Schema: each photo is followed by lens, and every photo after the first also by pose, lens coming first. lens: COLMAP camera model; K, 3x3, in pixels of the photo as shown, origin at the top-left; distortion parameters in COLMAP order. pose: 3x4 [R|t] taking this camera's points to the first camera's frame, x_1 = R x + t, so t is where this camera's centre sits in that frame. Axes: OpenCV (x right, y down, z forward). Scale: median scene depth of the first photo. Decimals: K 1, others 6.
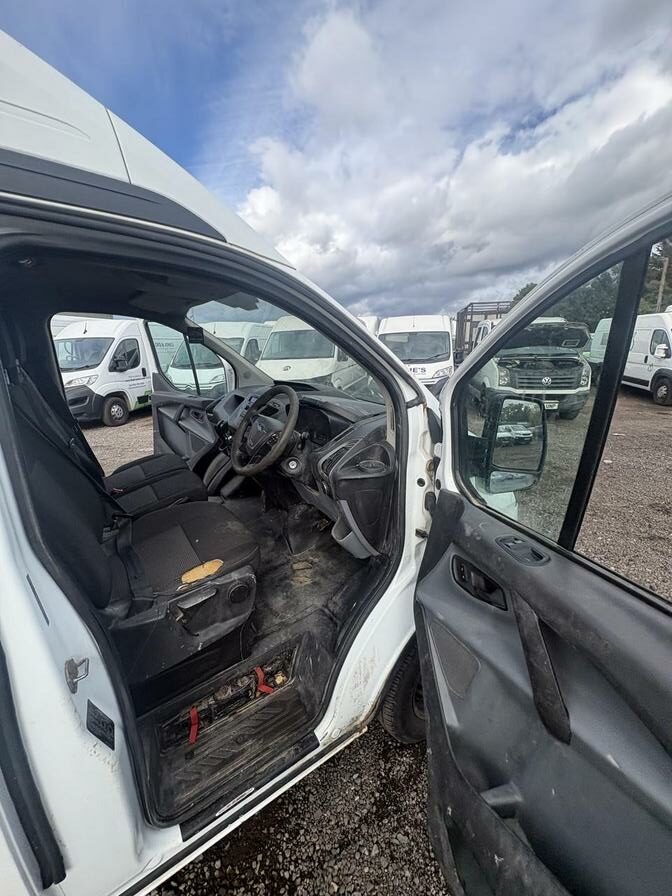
lens RADIAL K [[357.7, 0, 336.0], [0, 357.7, 448.0], [0, 0, 1]] dist [0.001762, 0.000292]
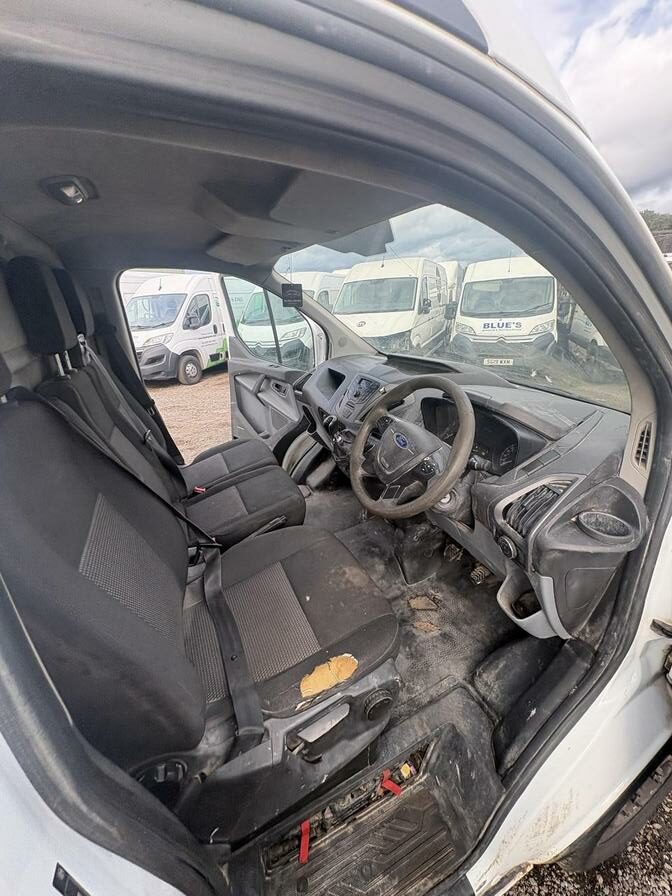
lens RADIAL K [[355.7, 0, 335.1], [0, 355.7, 447.0], [0, 0, 1]] dist [-0.008839, 0.004828]
pose [[0.985882, 0.046676, -0.160805, -0.131766], [-0.026421, 0.991695, 0.125866, -0.074259], [0.165344, -0.119840, 0.978928, 0.196130]]
